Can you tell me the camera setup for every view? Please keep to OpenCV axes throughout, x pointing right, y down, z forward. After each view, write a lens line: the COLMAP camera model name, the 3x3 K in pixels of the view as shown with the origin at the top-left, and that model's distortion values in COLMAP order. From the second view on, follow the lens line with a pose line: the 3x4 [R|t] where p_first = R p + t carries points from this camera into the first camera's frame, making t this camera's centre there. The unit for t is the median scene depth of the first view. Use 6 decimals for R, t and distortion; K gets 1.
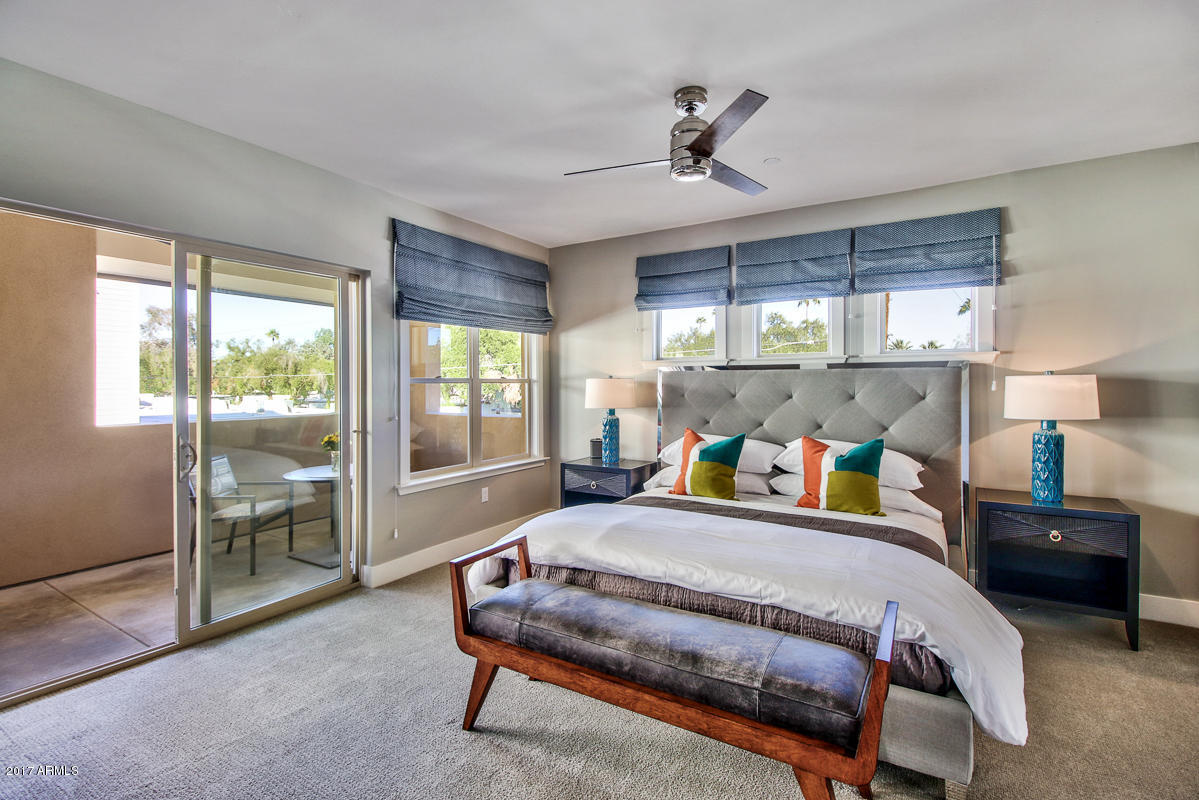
lens RADIAL K [[547.3, 0, 592.3], [0, 547.3, 384.8], [0, 0, 1]] dist [0.022556, -0.016342]
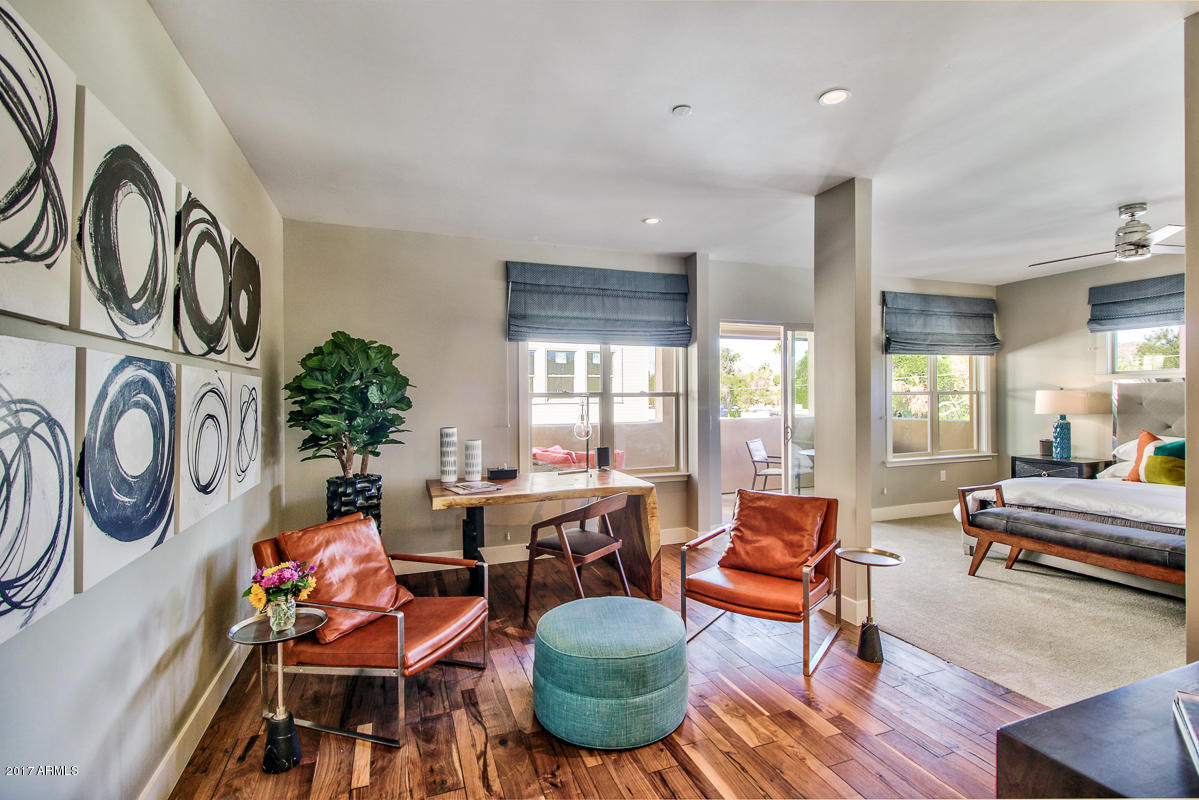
lens RADIAL K [[547.3, 0, 610.8], [0, 547.3, 399.3], [0, 0, 1]] dist [0.022556, -0.016342]
pose [[0.803596, -0.003317, -0.595166, -0.052585], [0.006434, 0.999974, 0.003115, -0.001063], [0.595140, -0.006333, 0.803597, -0.742504]]
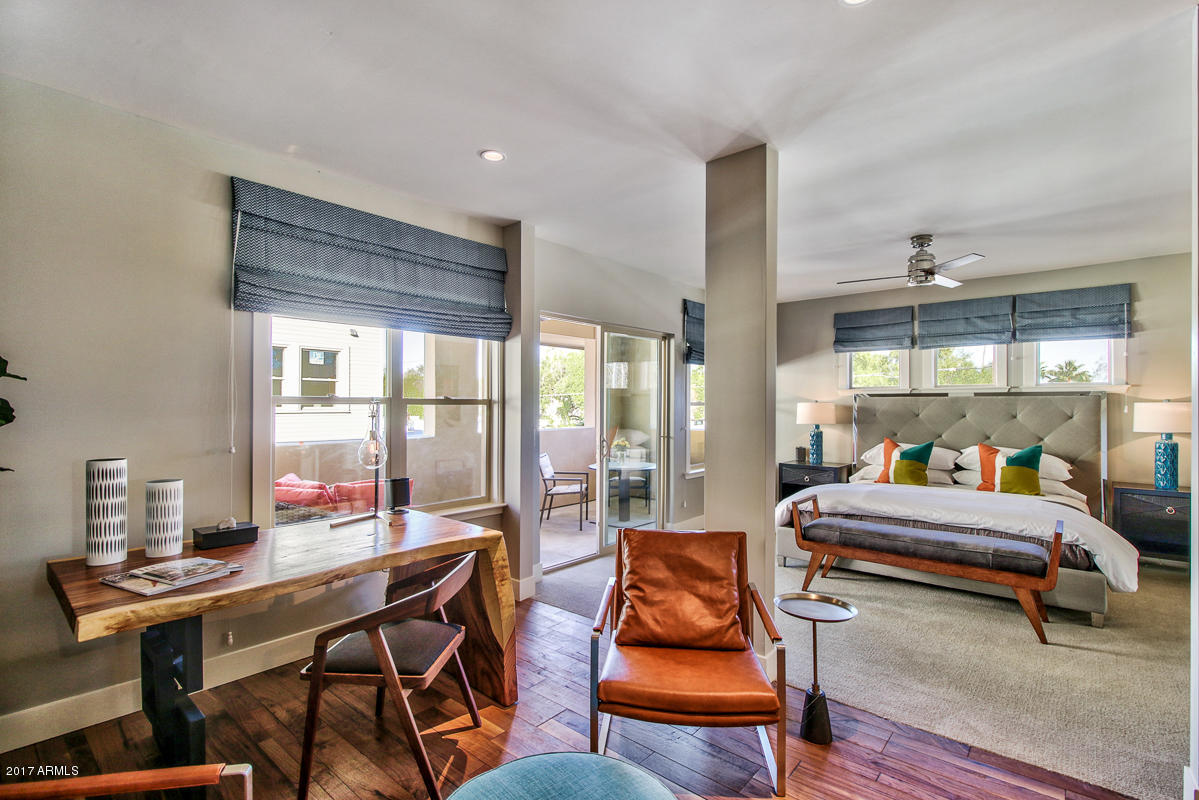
lens RADIAL K [[547.3, 0, 606.2], [0, 547.3, 401.2], [0, 0, 1]] dist [0.022556, -0.016342]
pose [[0.989564, 0.002411, -0.144072, -0.363187], [-0.003744, 0.999953, -0.008977, -0.000621], [0.144043, 0.009423, 0.989527, -0.553283]]
